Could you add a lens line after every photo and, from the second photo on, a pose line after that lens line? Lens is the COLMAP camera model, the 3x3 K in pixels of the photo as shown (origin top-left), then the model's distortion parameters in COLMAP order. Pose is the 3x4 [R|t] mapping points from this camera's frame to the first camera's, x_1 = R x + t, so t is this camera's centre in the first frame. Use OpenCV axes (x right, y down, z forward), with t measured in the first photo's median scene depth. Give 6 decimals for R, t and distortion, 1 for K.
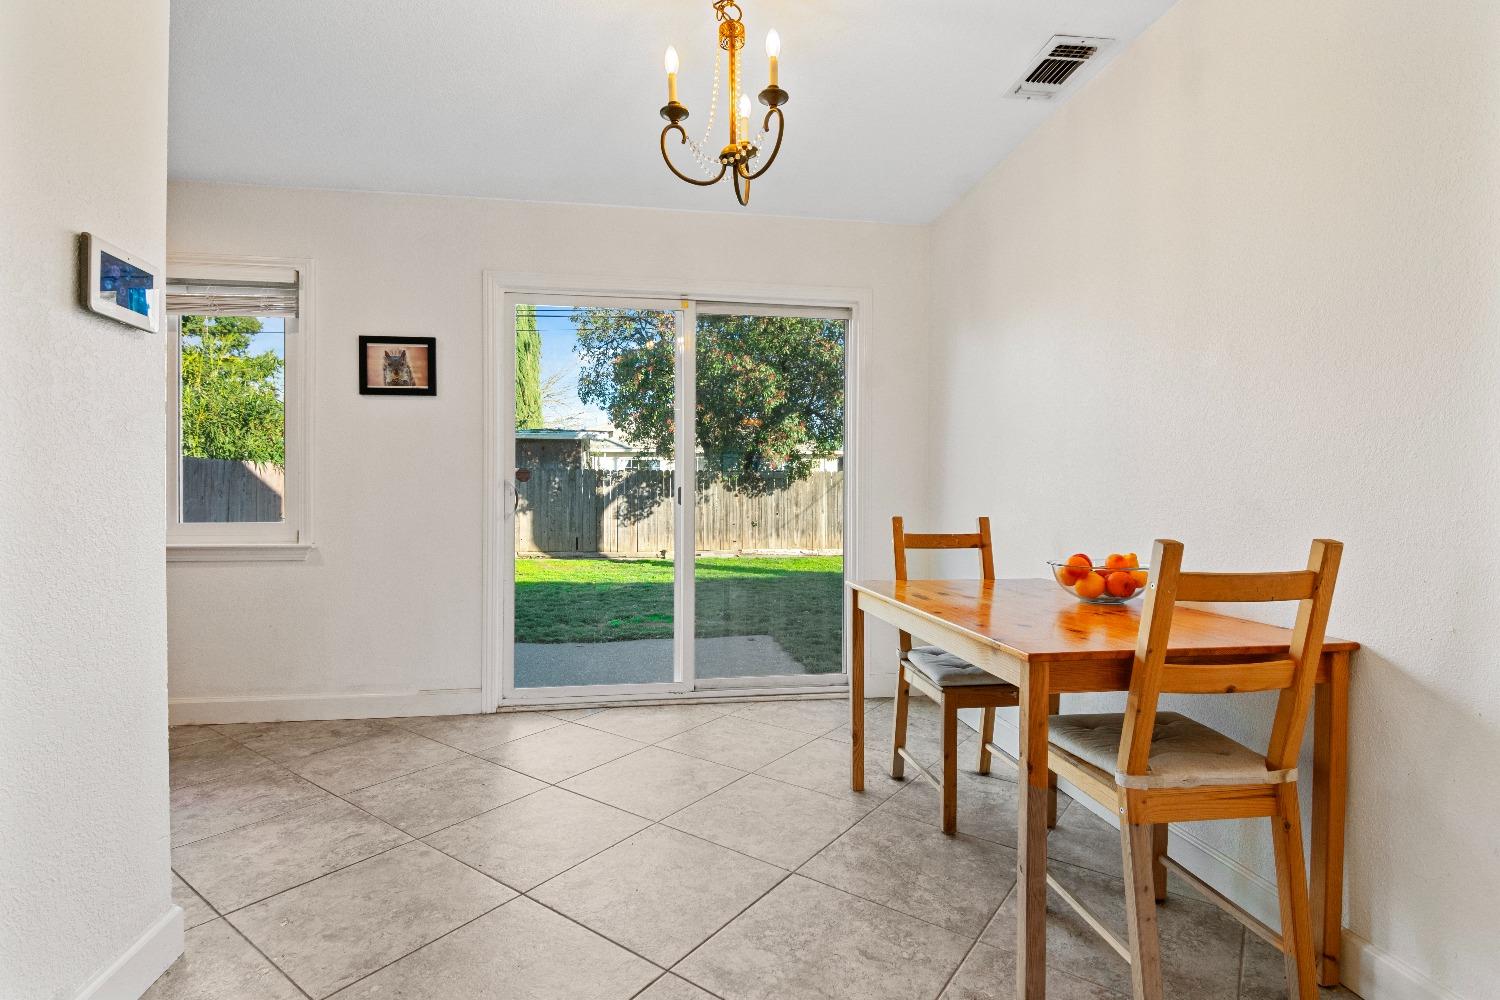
lens RADIAL K [[737.2, 0, 757.3], [0, 737.2, 497.9], [0, 0, 1]] dist [-0.011692, -0.001337]
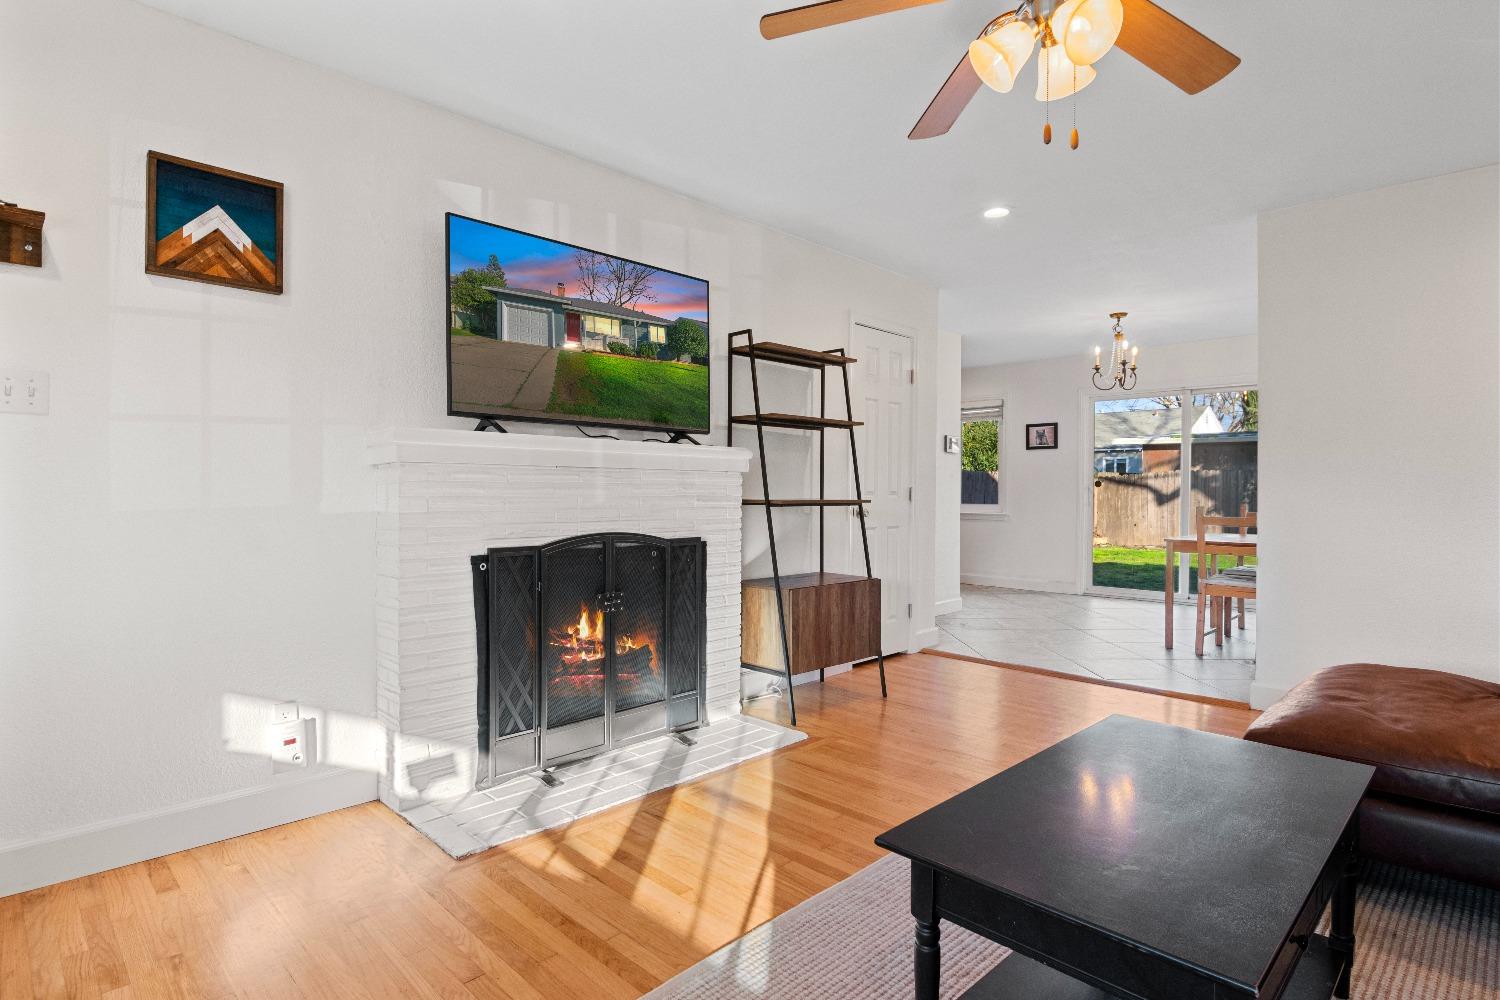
lens RADIAL K [[793.1, 0, 750.0], [0, 793.1, 500.0], [0, 0, 1]] dist [0.005543, -0.000036]
pose [[0.603793, 0.011071, -0.797064, 0.910691], [-0.008674, 0.999936, 0.007318, 0.005970], [0.797094, 0.002495, 0.603850, -1.179901]]
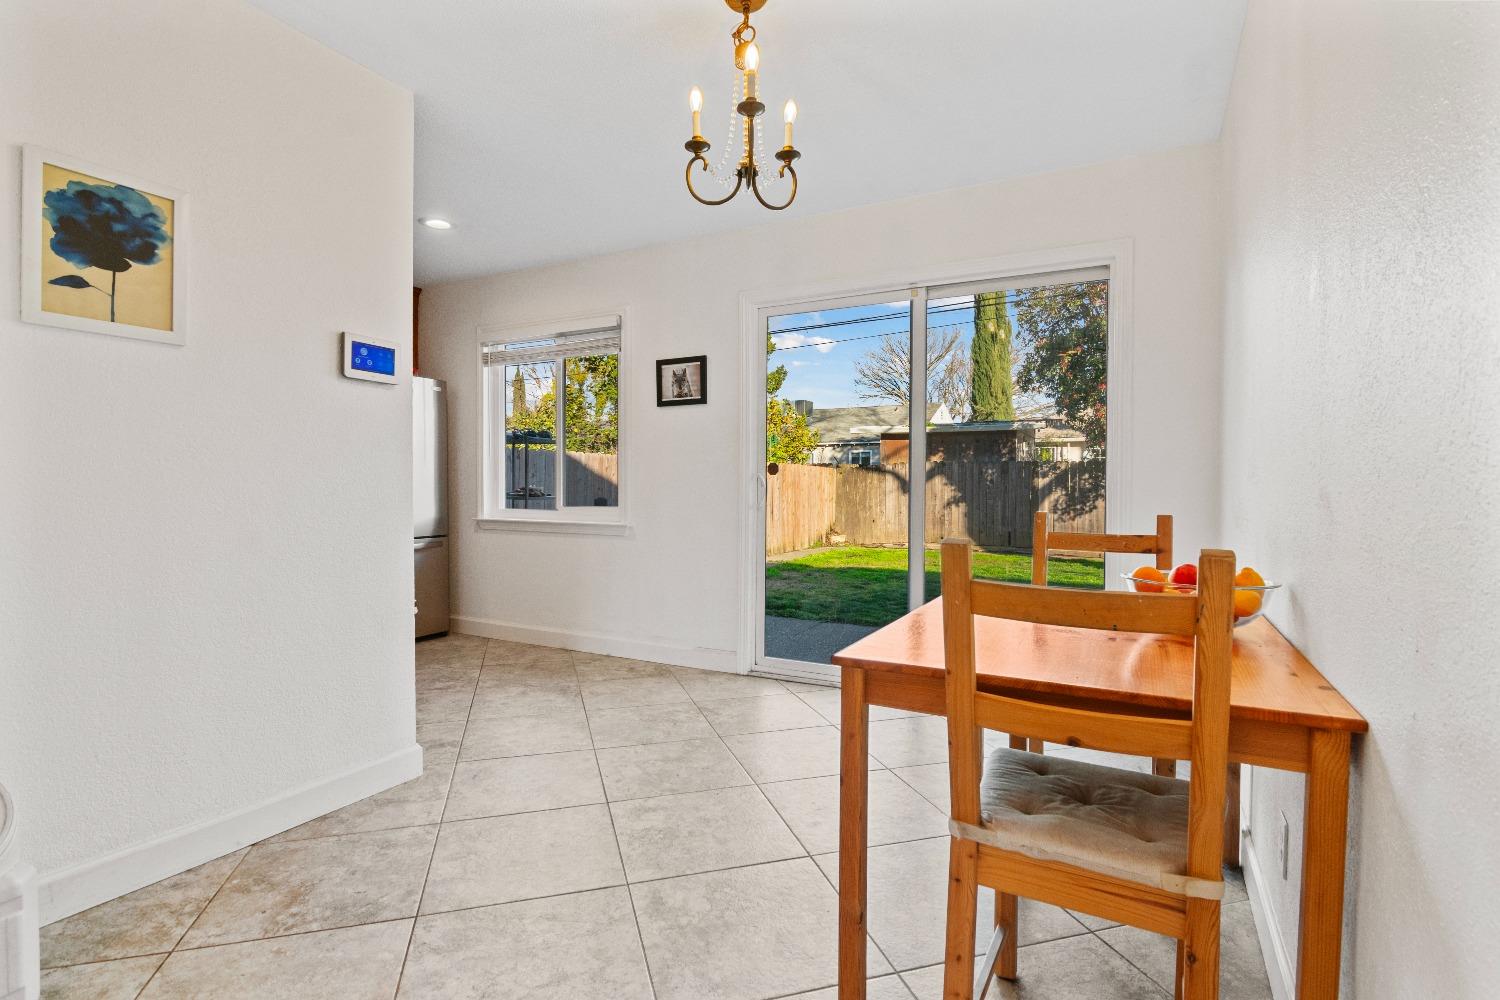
lens RADIAL K [[742.3, 0, 743.2], [0, 742.3, 498.6], [0, 0, 1]] dist [-0.010734, -0.001271]
pose [[0.789499, 0.010954, -0.613654, 0.357122], [-0.004239, 0.999914, 0.012395, 0.000776], [0.613737, -0.007184, 0.789478, 0.080079]]
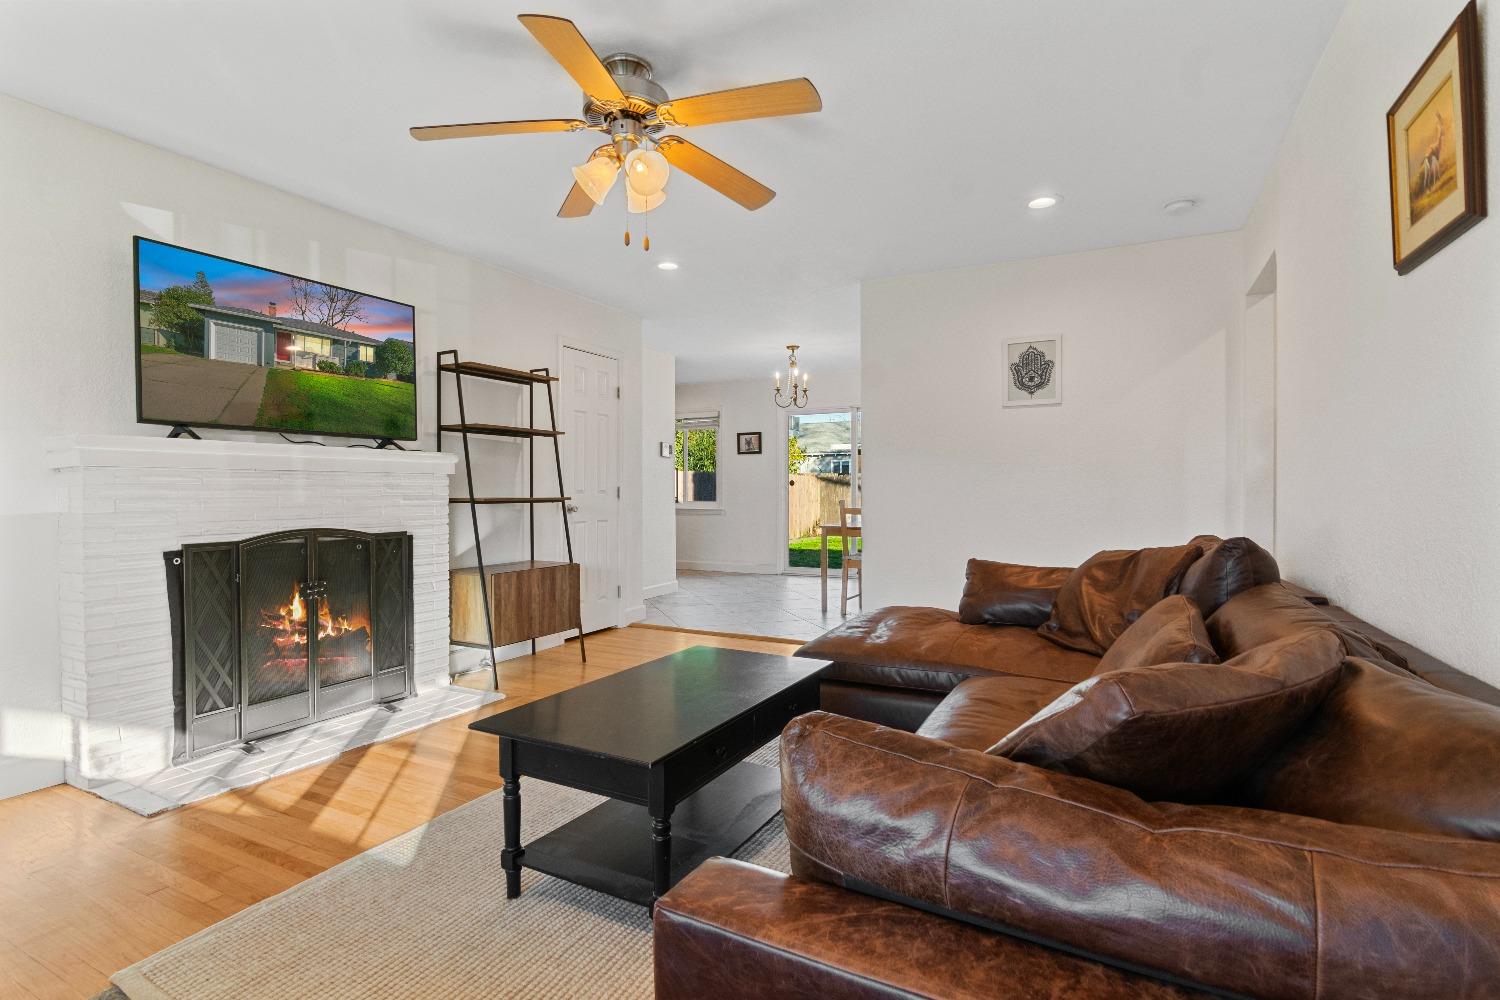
lens RADIAL K [[742.3, 0, 743.2], [0, 742.3, 498.6], [0, 0, 1]] dist [-0.010734, -0.001271]
pose [[0.802162, 0.003793, -0.597094, 1.113685], [-0.000348, 0.999983, 0.005884, 0.007174], [0.597106, -0.004512, 0.802149, -1.191537]]
